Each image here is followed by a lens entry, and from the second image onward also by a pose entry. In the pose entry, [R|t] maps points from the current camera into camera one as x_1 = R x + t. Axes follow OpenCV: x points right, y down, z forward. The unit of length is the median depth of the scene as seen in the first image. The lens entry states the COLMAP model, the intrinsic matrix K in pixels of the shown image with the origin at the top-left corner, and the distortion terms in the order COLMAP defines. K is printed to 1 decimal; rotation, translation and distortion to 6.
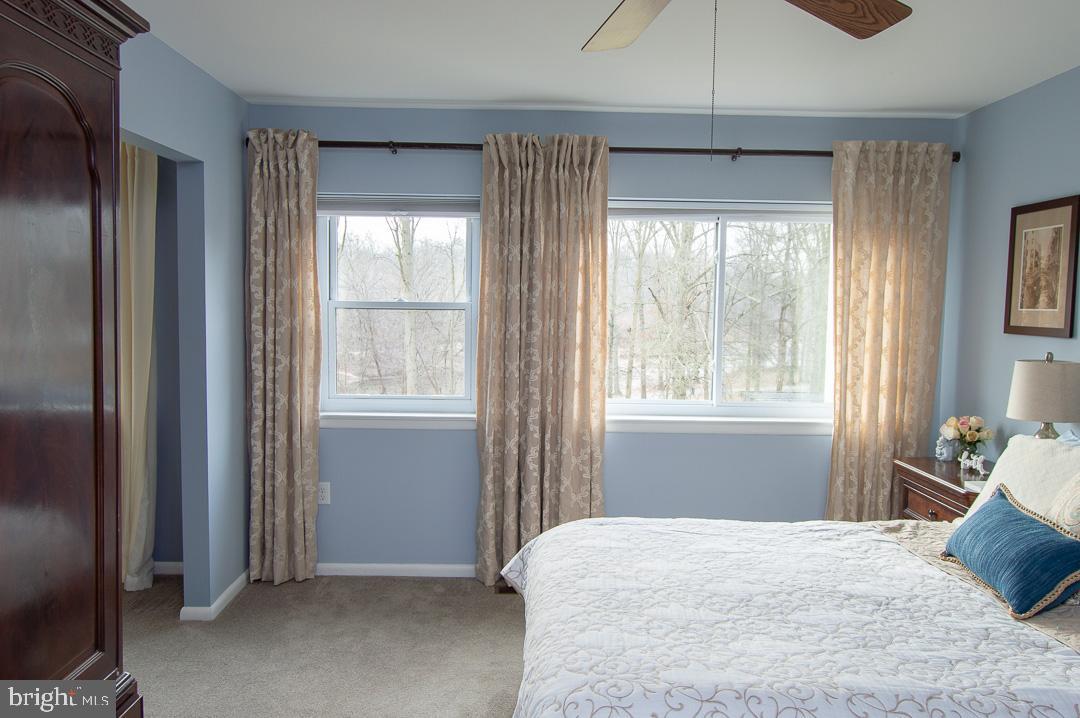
lens RADIAL K [[809.0, 0, 540.0], [0, 809.0, 359.0], [0, 0, 1]] dist [-0.007135, 0.004799]
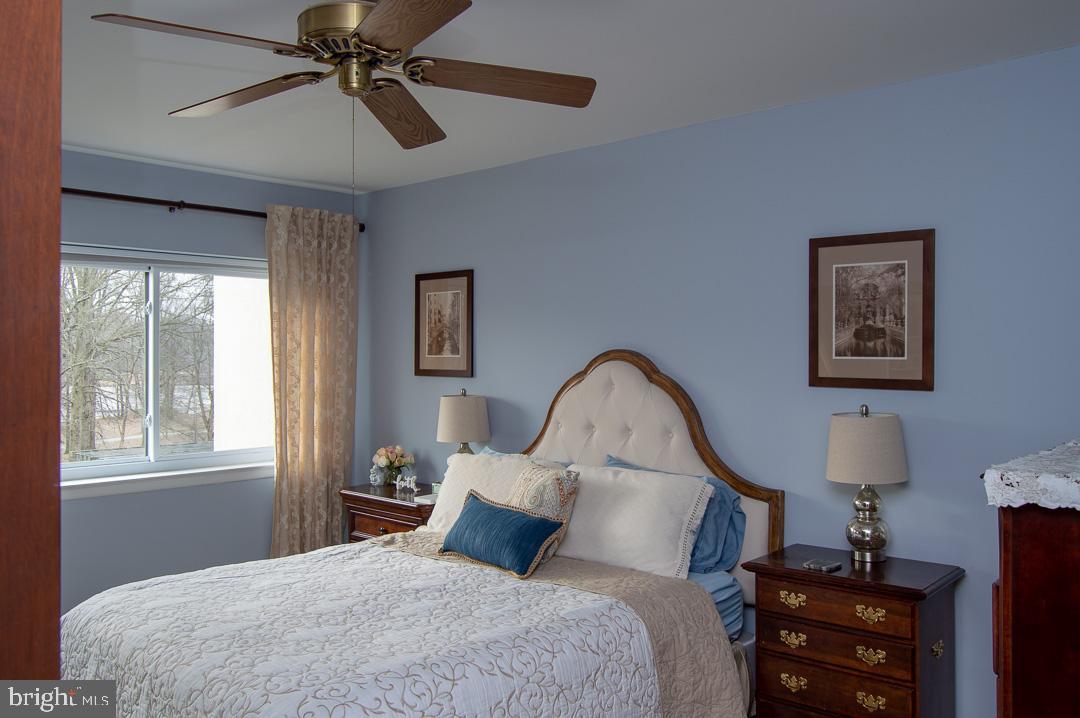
lens RADIAL K [[809.0, 0, 540.0], [0, 809.0, 359.0], [0, 0, 1]] dist [-0.007135, 0.004799]
pose [[0.719857, -0.019971, 0.693836, -0.153077], [0.060967, 0.997542, -0.034541, -0.002914], [-0.691440, 0.067165, 0.719305, -0.021575]]
